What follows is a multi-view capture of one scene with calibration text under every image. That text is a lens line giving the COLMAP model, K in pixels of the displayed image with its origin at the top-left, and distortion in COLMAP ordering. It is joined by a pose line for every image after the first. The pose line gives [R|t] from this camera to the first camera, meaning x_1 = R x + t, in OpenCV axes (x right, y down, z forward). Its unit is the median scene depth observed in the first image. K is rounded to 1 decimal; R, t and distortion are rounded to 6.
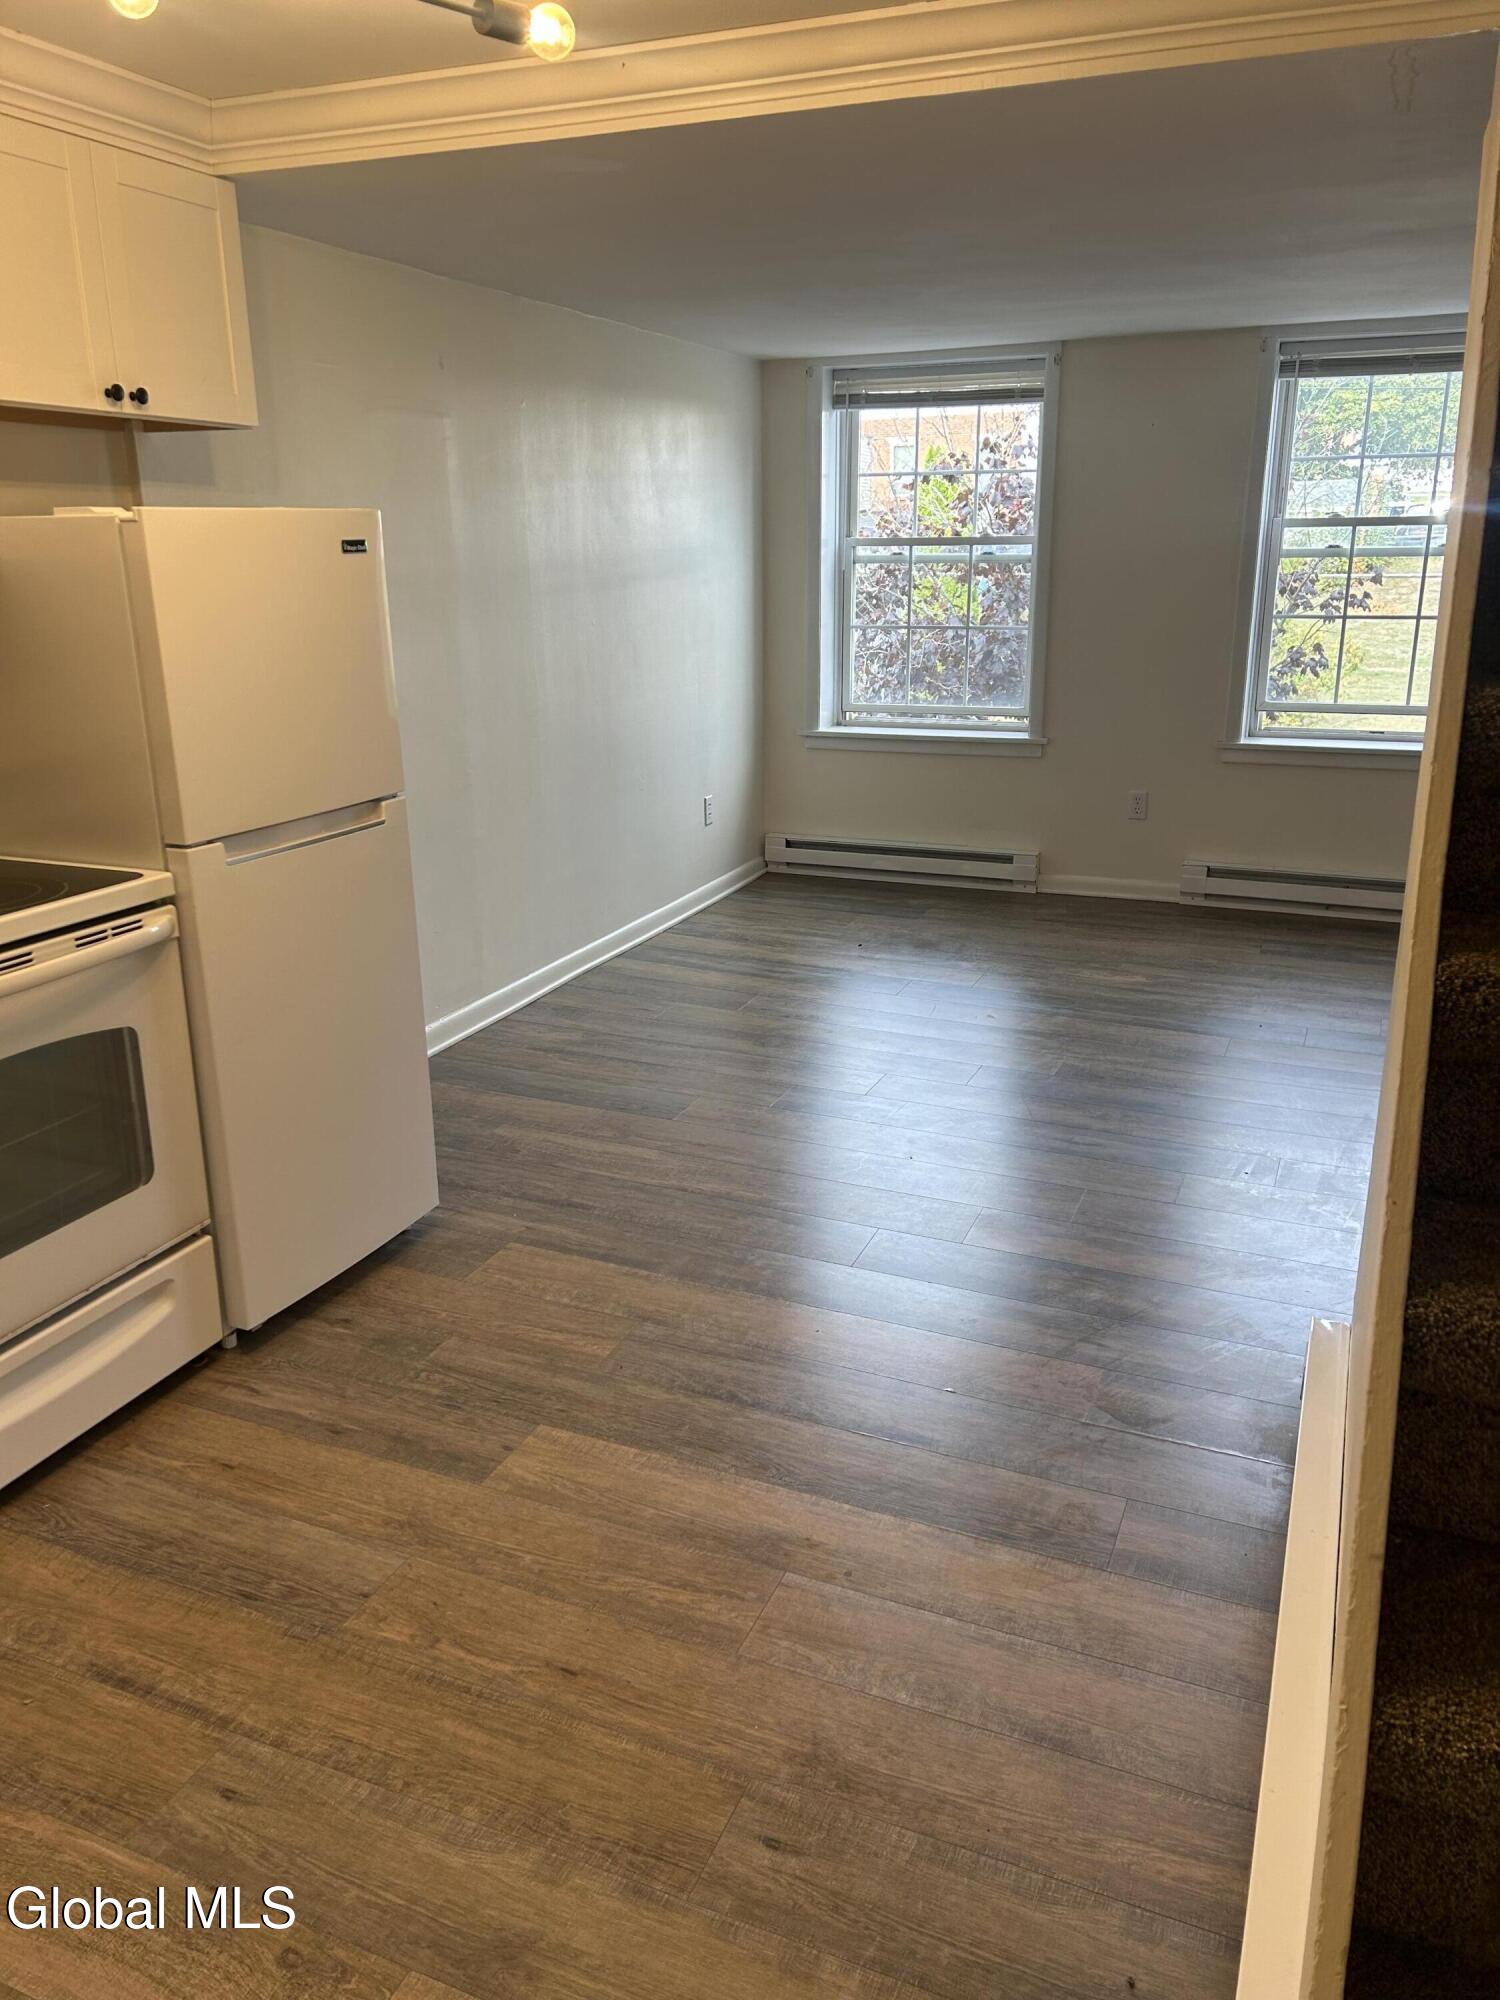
lens RADIAL K [[1497.6, 0, 747.5], [0, 1497.6, 1004.6], [0, 0, 1]] dist [0.046681, -0.054227]
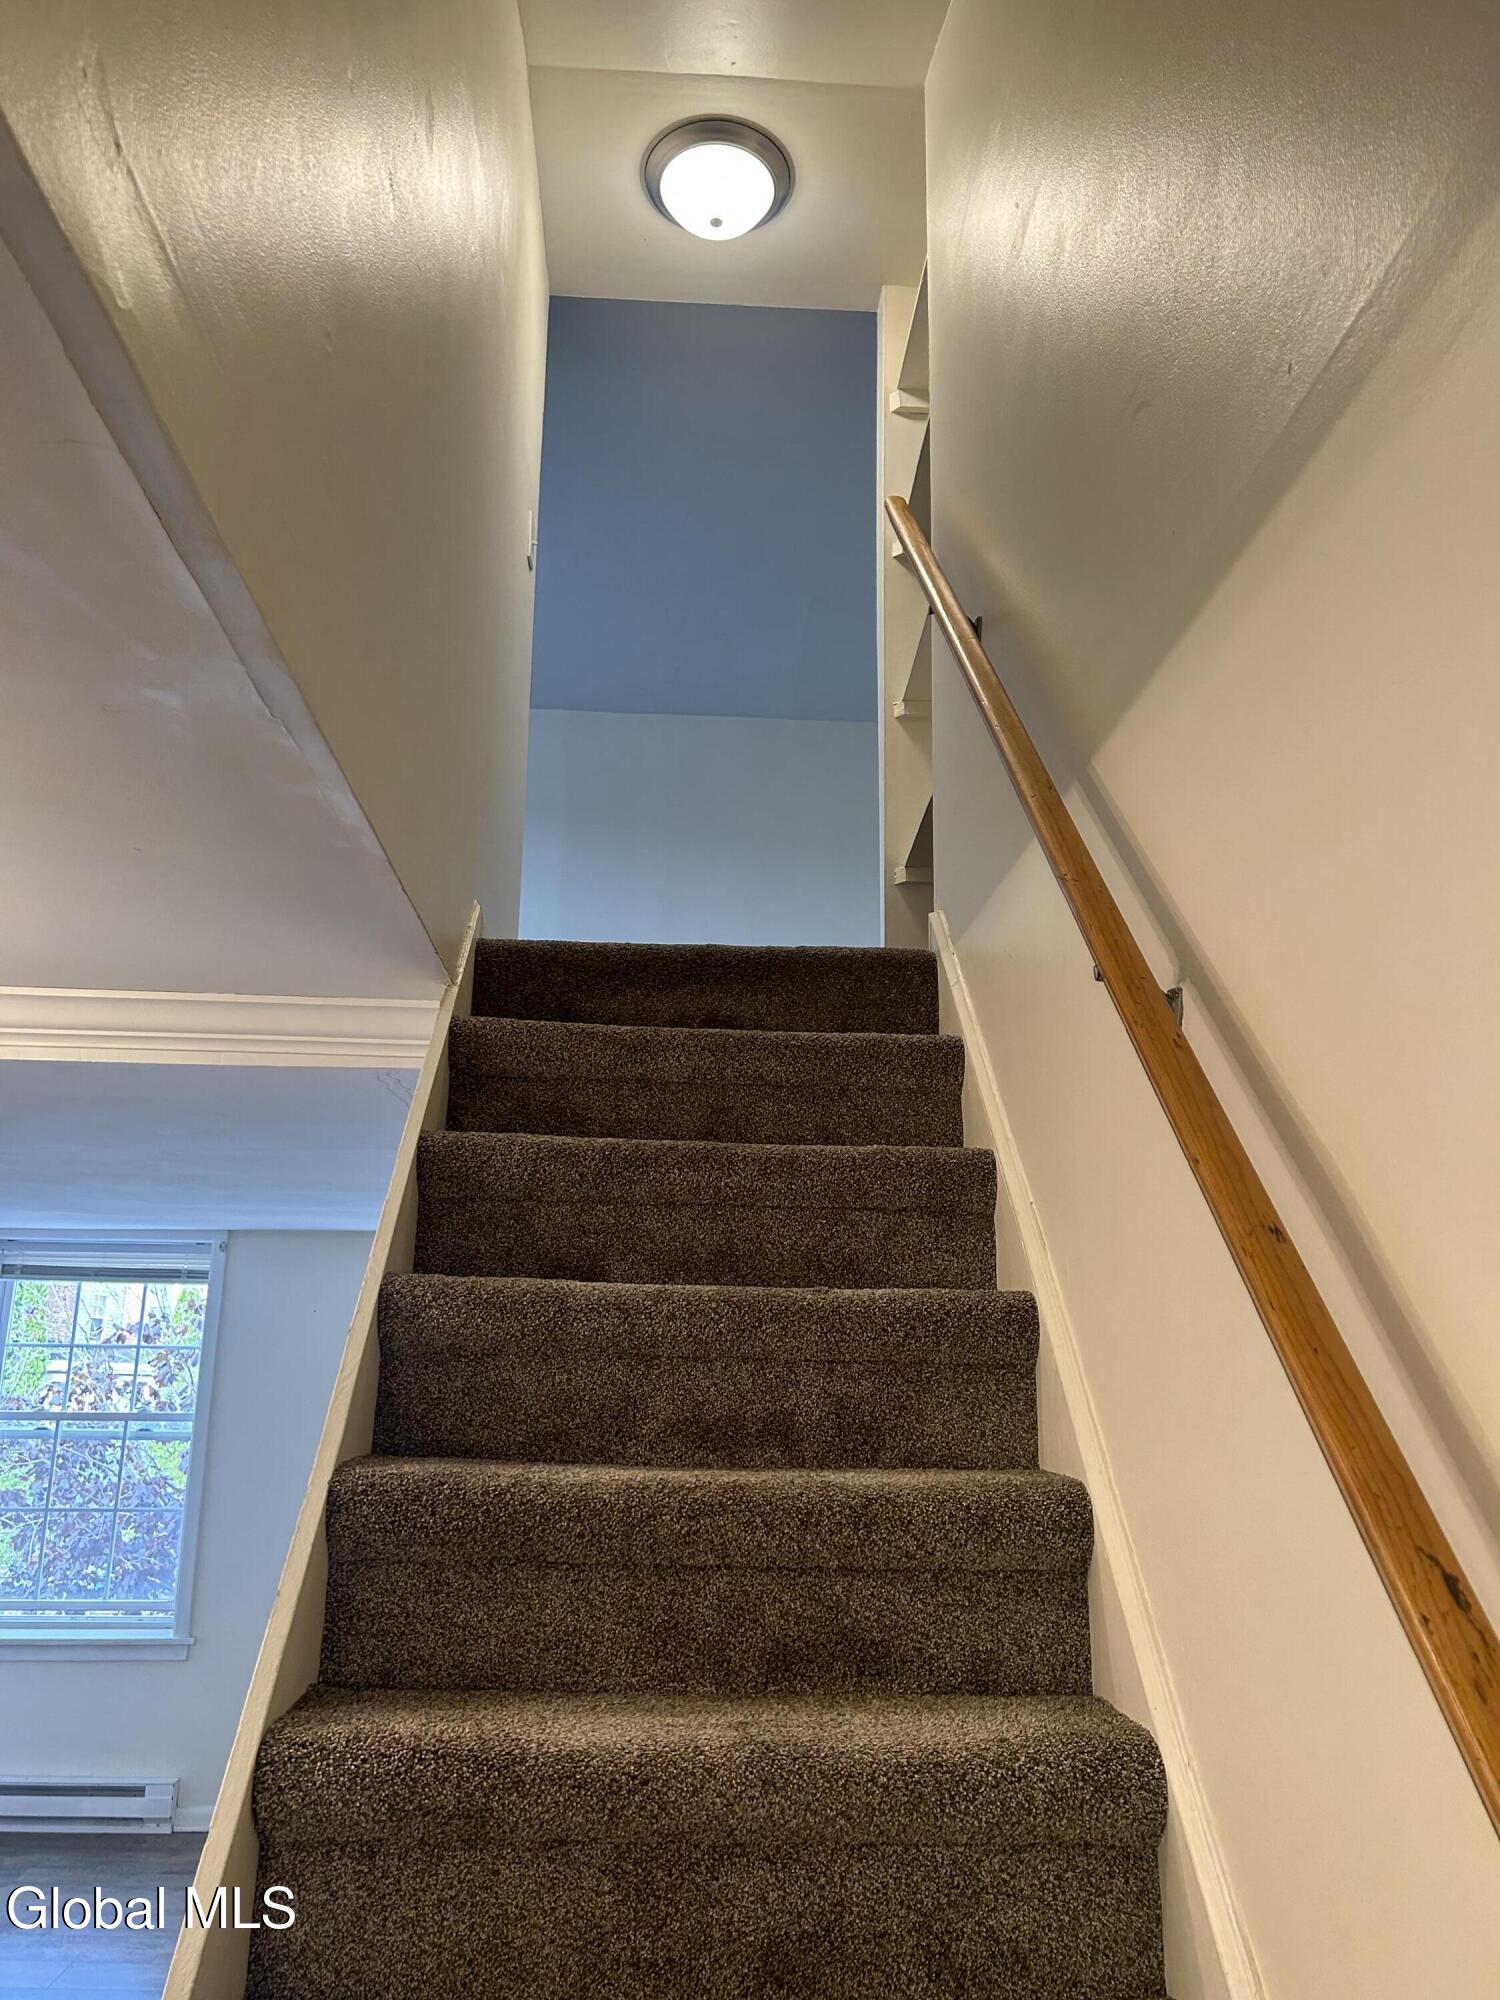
lens RADIAL K [[1497.6, 0, 739.2], [0, 1497.6, 989.8], [0, 0, 1]] dist [0.046681, -0.054227]
pose [[0.899771, 0.132464, 0.415771, 0.149124], [0.104765, 0.859365, -0.500515, -0.053035], [-0.423600, 0.493907, 0.759354, -0.040294]]
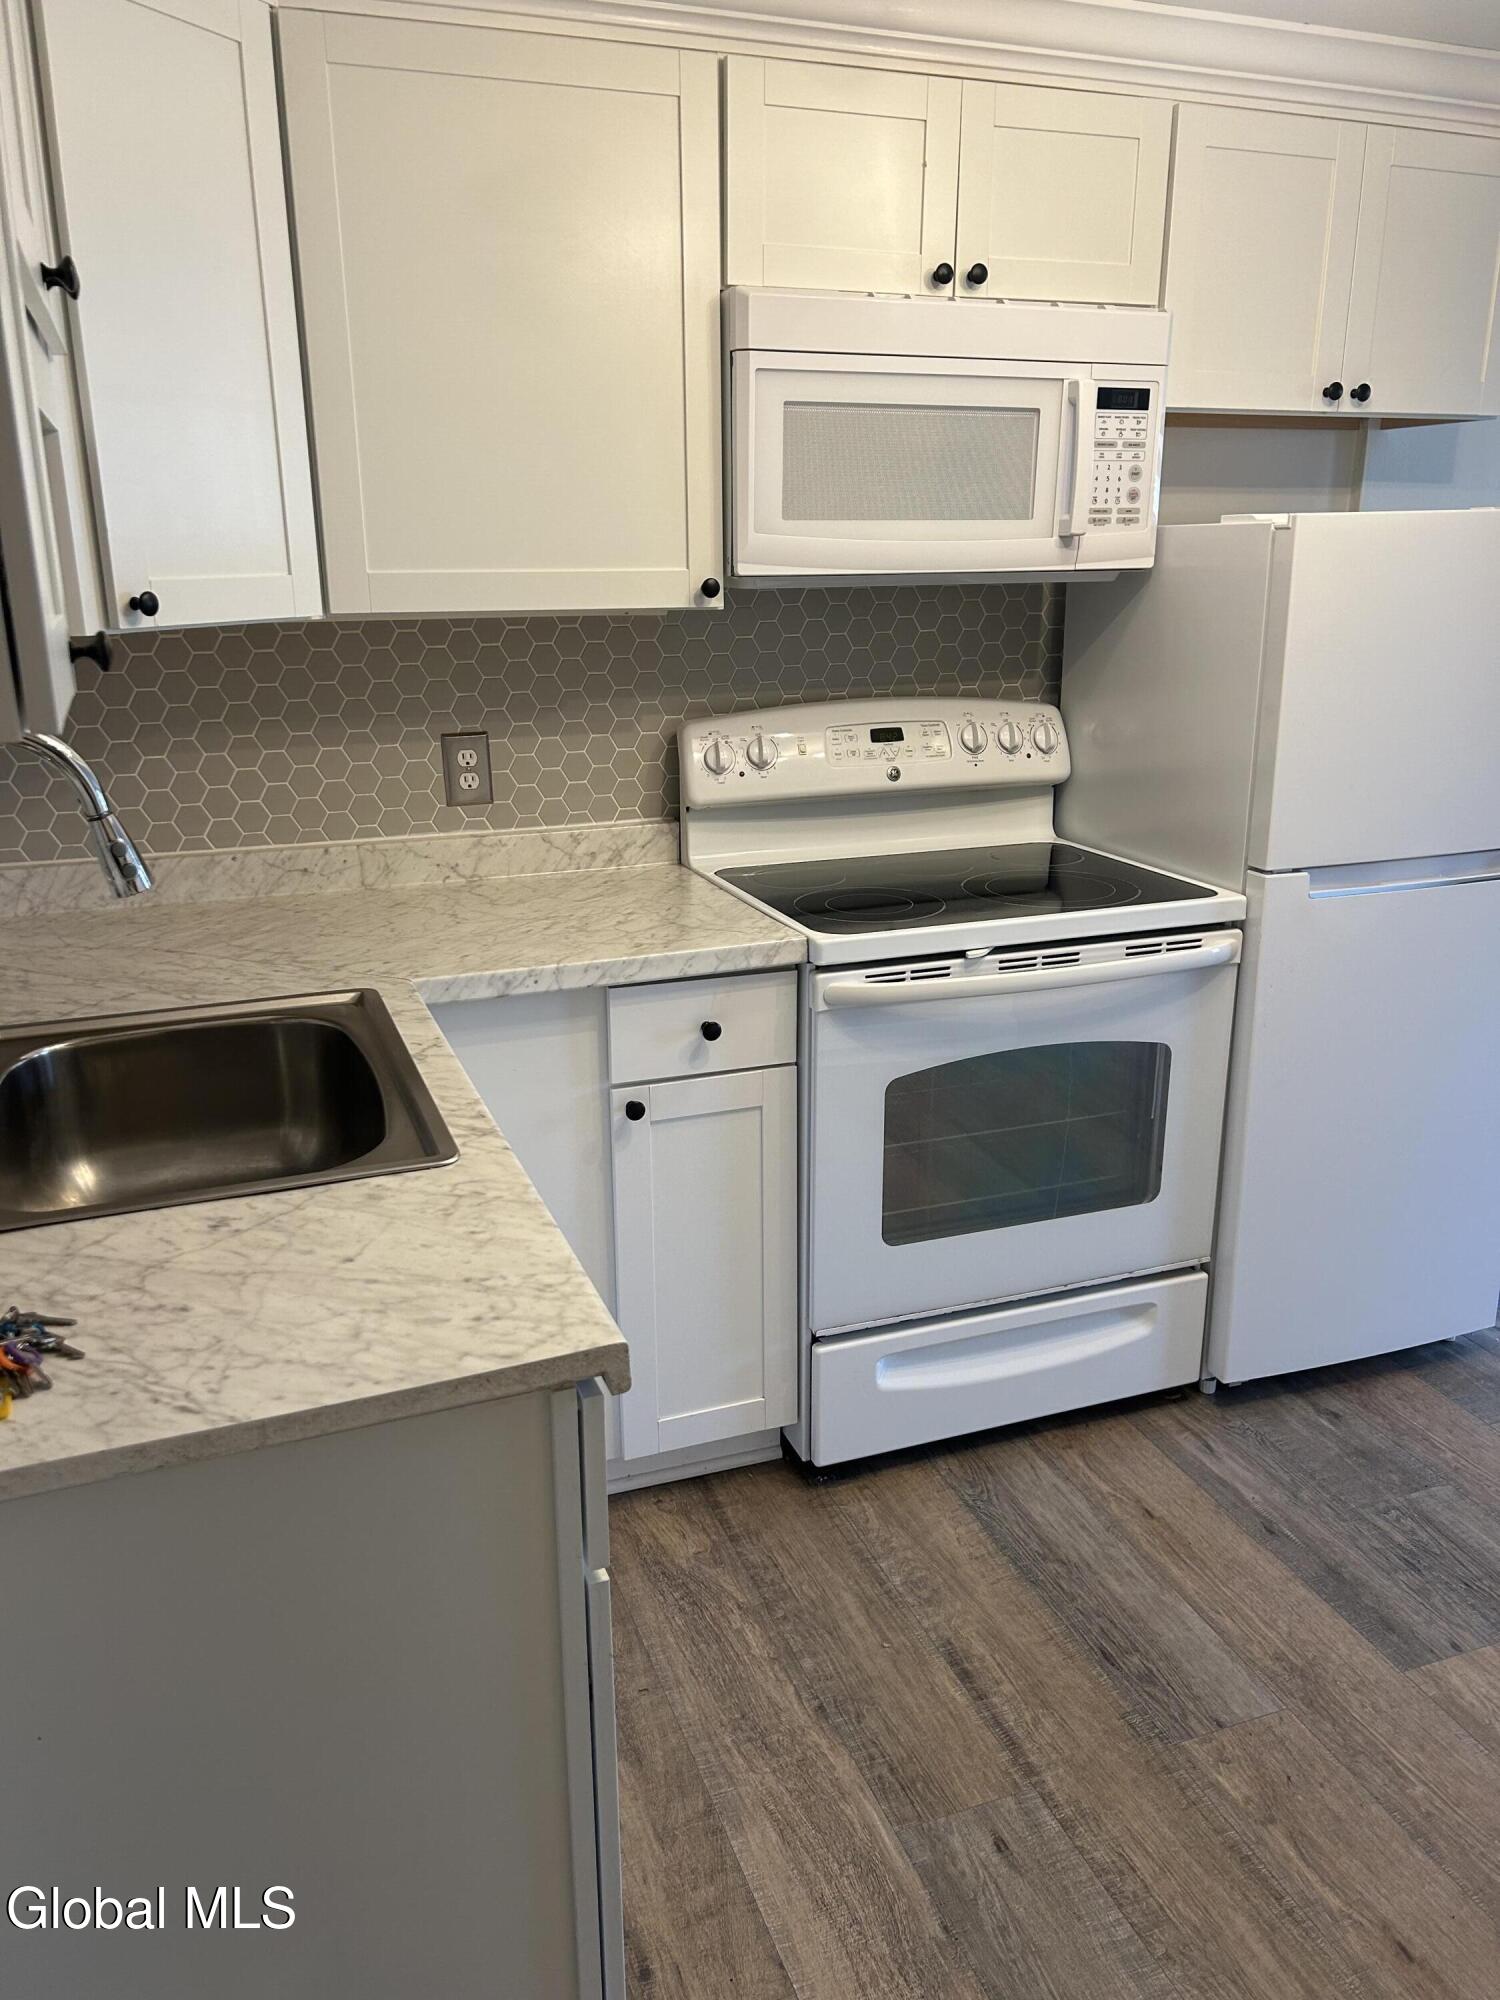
lens RADIAL K [[1497.6, 0, 740.7], [0, 1497.6, 997.2], [0, 0, 1]] dist [0.046681, -0.054227]
pose [[0.684954, 0.209611, -0.697783, 0.070468], [-0.211474, 0.973689, 0.084906, -0.036144], [0.697221, 0.089407, 0.711259, 0.099362]]
